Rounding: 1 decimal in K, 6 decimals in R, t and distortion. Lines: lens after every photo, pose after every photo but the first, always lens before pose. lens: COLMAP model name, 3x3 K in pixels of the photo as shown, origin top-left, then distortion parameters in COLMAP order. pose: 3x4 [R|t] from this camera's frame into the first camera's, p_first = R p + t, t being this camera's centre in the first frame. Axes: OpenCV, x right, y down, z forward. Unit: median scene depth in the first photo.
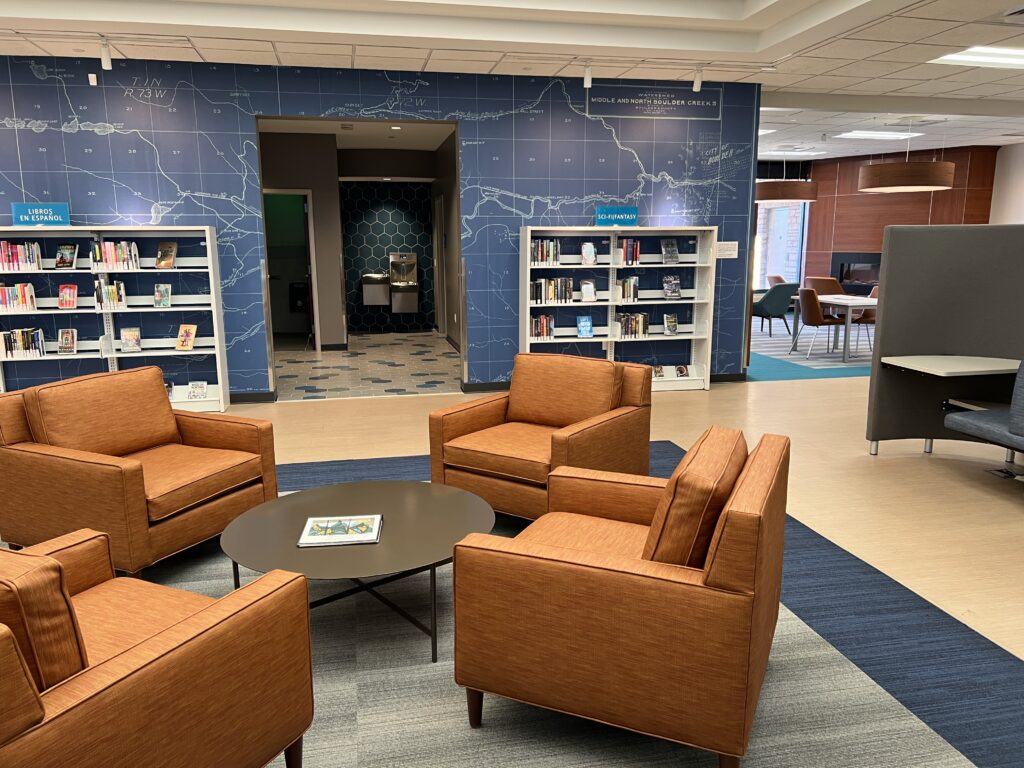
lens RADIAL K [[768.9, 0, 511.5], [0, 768.9, 384.3], [0, 0, 1]] dist [0.036682, -0.008286]
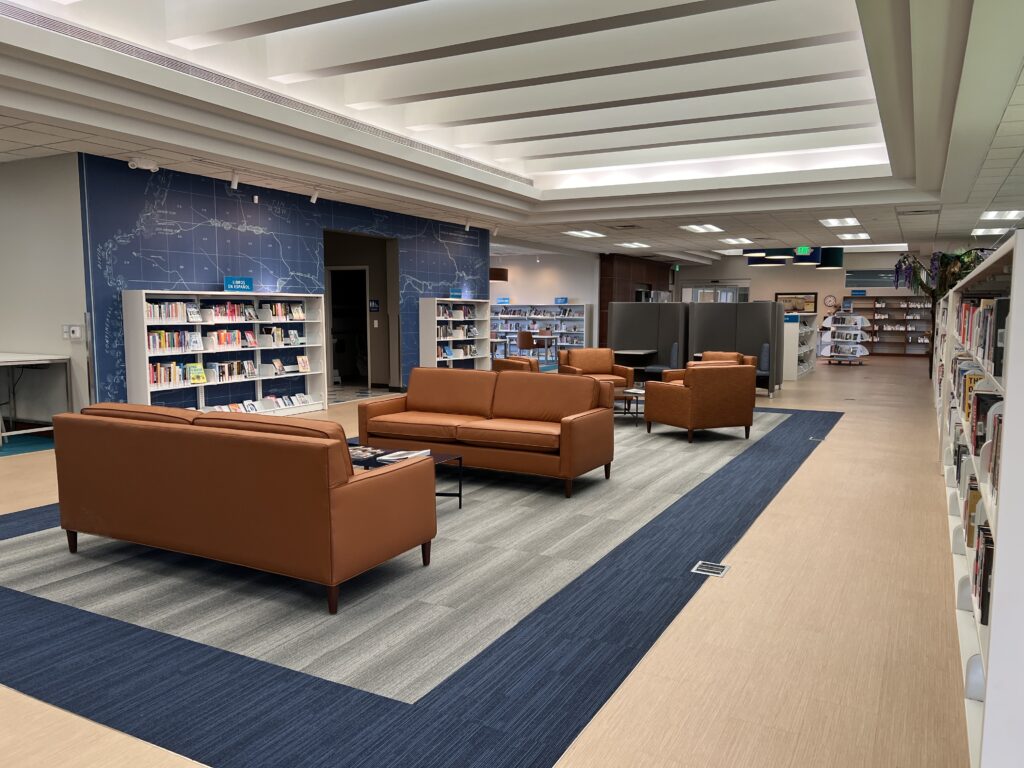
lens RADIAL K [[768.9, 0, 510.5], [0, 768.9, 387.9], [0, 0, 1]] dist [0.036682, -0.008286]
pose [[0.636394, -0.067322, 0.768421, -1.207227], [0.128191, 0.991562, -0.019294, 0.063324], [-0.760638, 0.110783, 0.639654, -0.275602]]
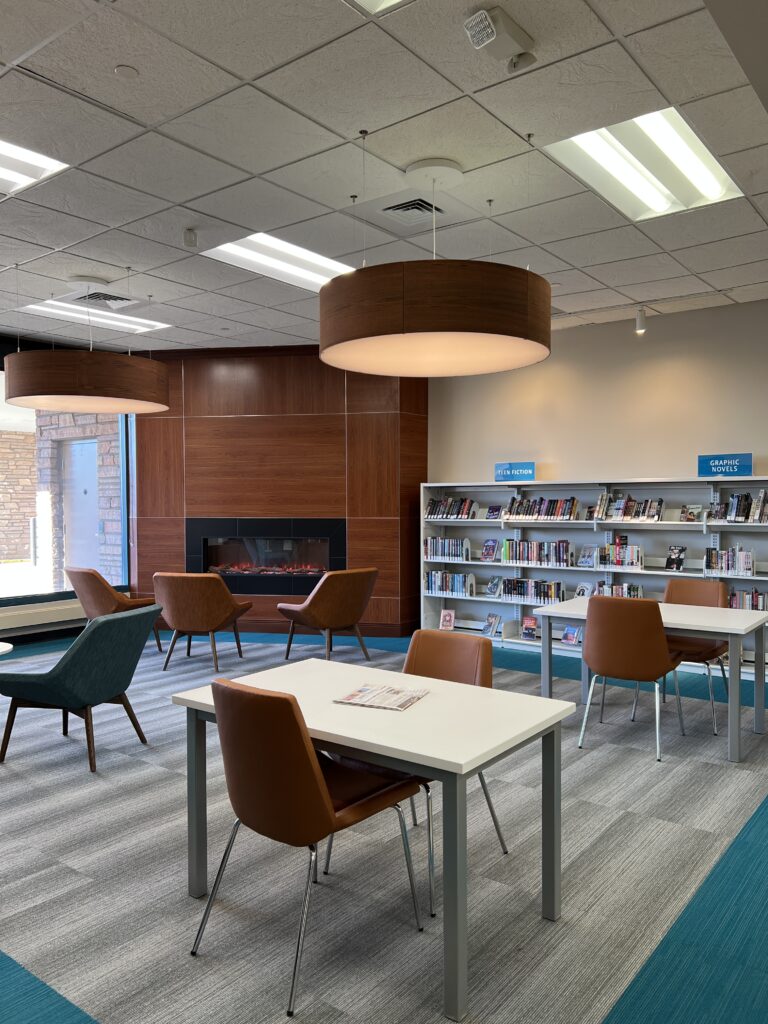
lens RADIAL K [[768.9, 0, 384.4], [0, 768.9, 503.7], [0, 0, 1]] dist [0.036682, -0.008286]
pose [[0.755137, -0.004578, 0.655552, 0.327098], [0.119570, 0.984164, -0.130861, -0.184595], [-0.644571, 0.177202, 0.743725, 1.005741]]
